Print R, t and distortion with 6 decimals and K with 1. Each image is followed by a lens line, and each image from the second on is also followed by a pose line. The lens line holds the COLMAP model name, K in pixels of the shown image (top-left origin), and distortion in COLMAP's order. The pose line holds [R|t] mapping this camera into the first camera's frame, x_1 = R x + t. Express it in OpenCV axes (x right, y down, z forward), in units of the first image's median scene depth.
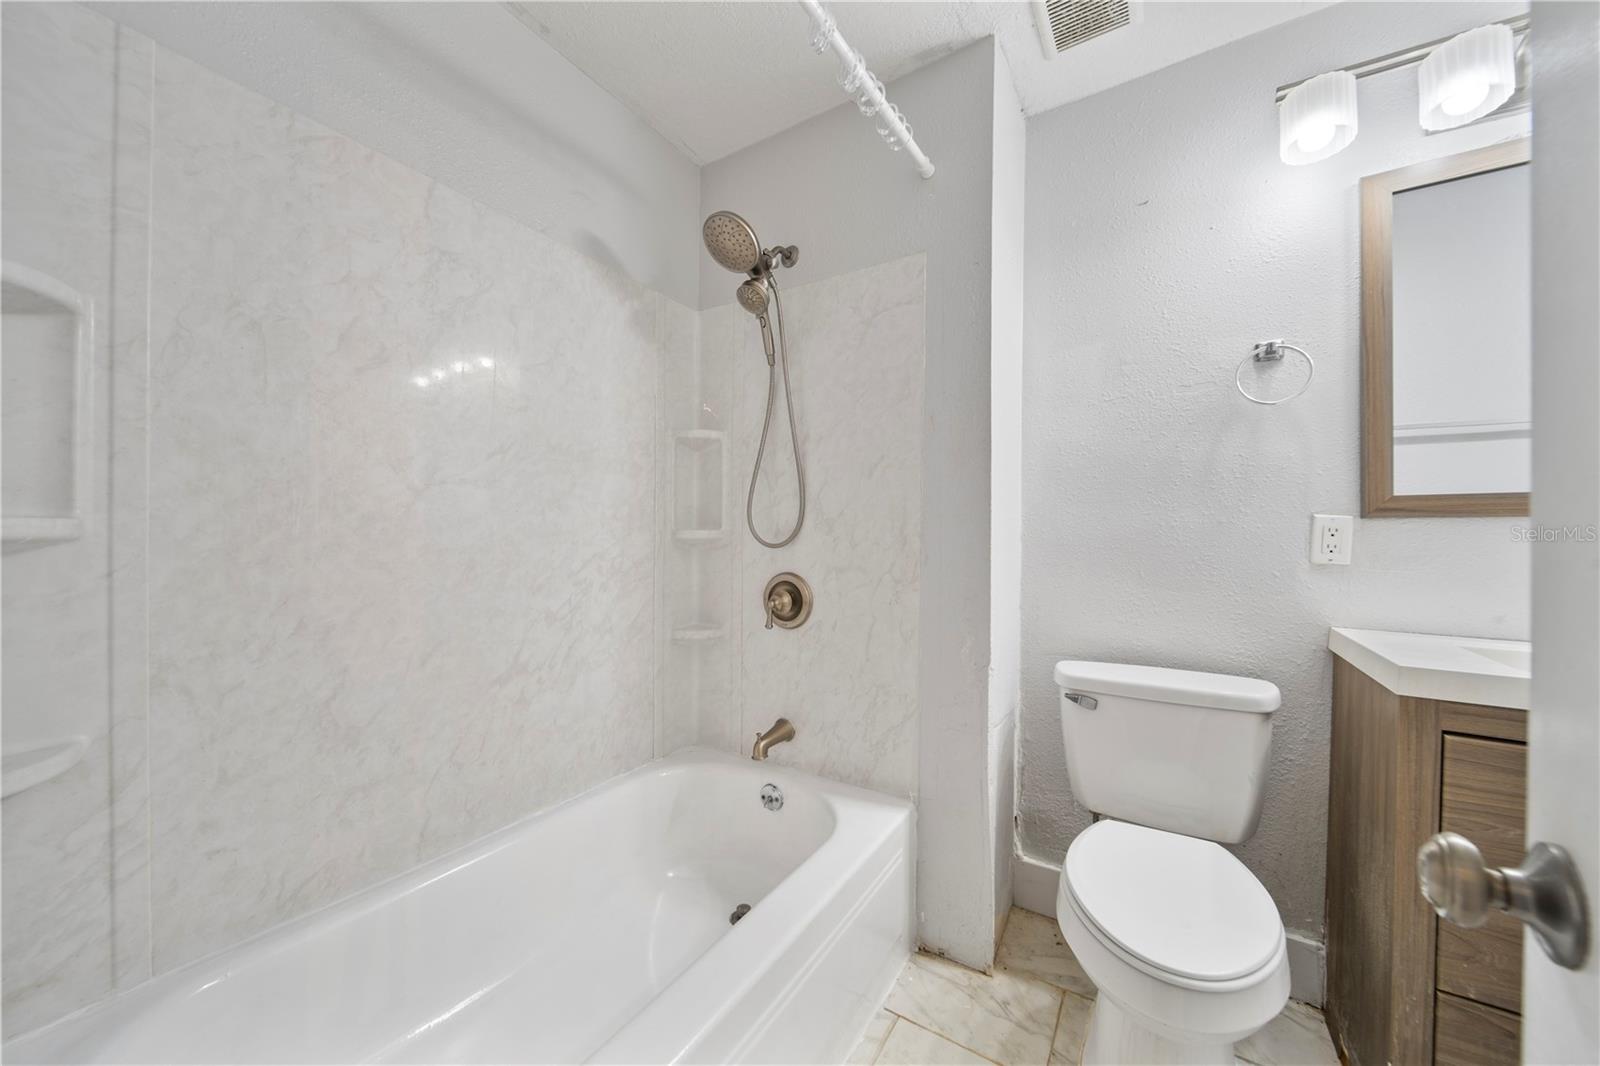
lens RADIAL K [[576.2, 0, 795.7], [0, 576.2, 537.8], [0, 0, 1]] dist [0.003907, -0.000431]
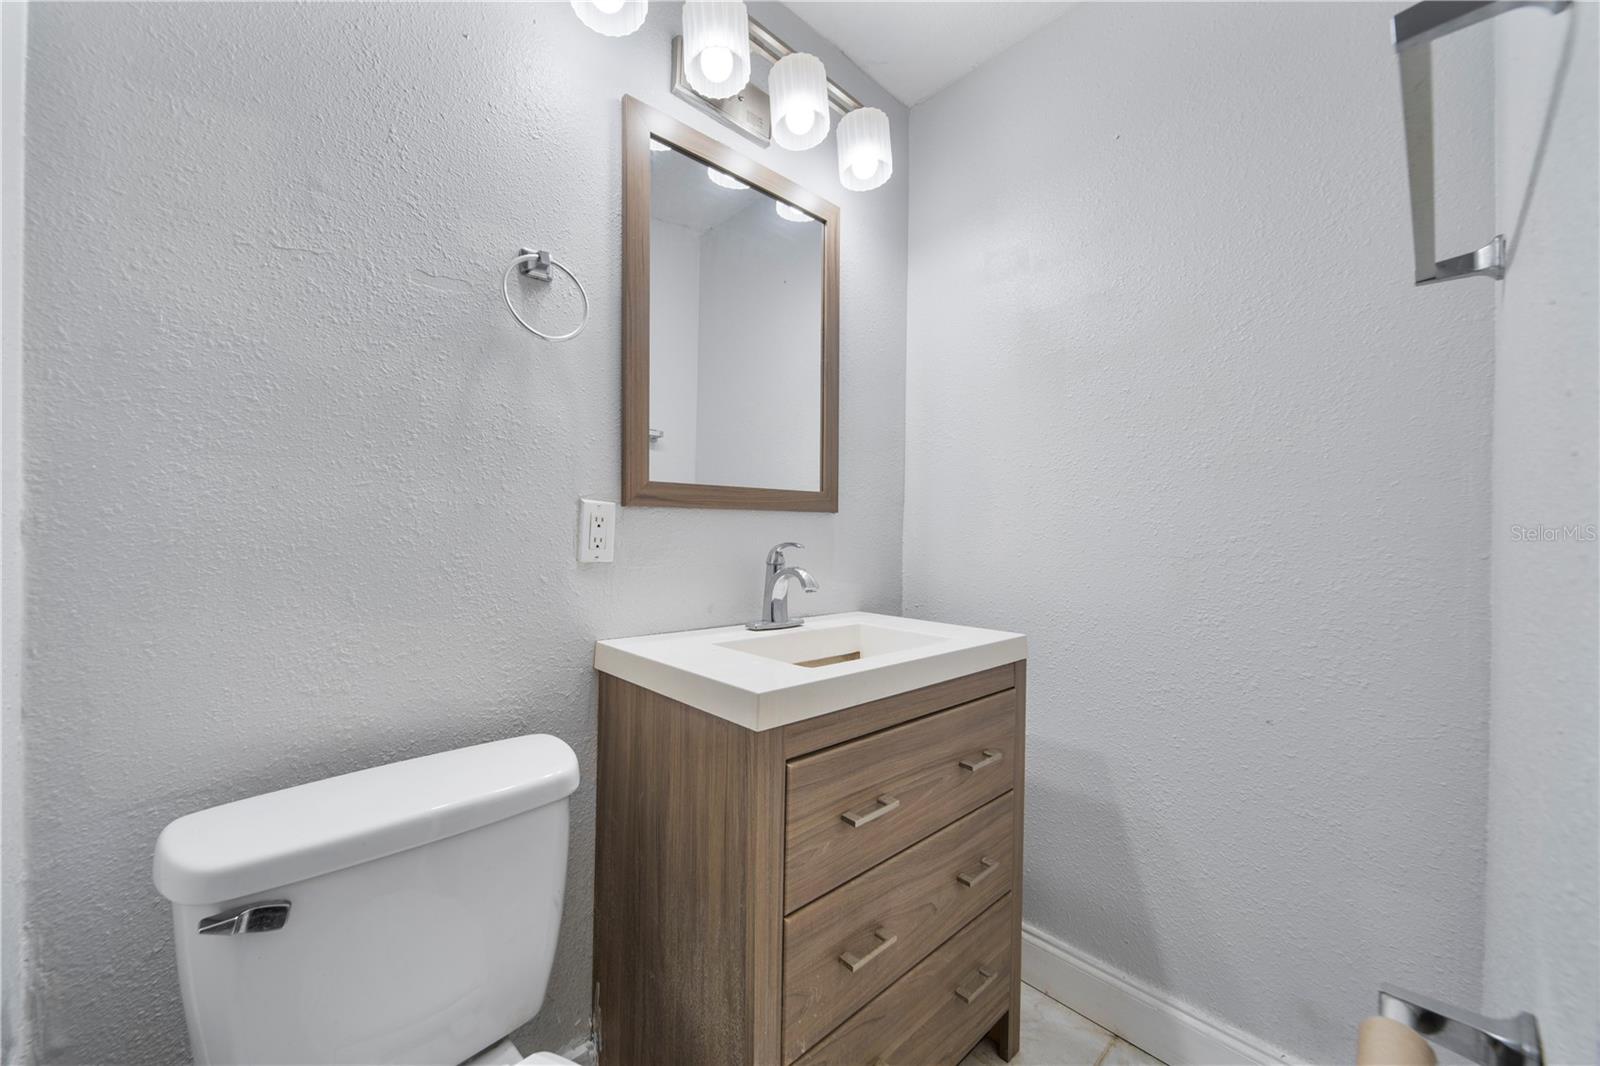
lens RADIAL K [[619.0, 0, 793.7], [0, 619.0, 539.0], [0, 0, 1]] dist [-0.006172, -0.000193]
pose [[0.287864, -0.007613, 0.957641, 0.188830], [0.004618, 0.999968, 0.006562, 0.009318], [-0.957660, 0.002533, 0.287890, 0.497556]]
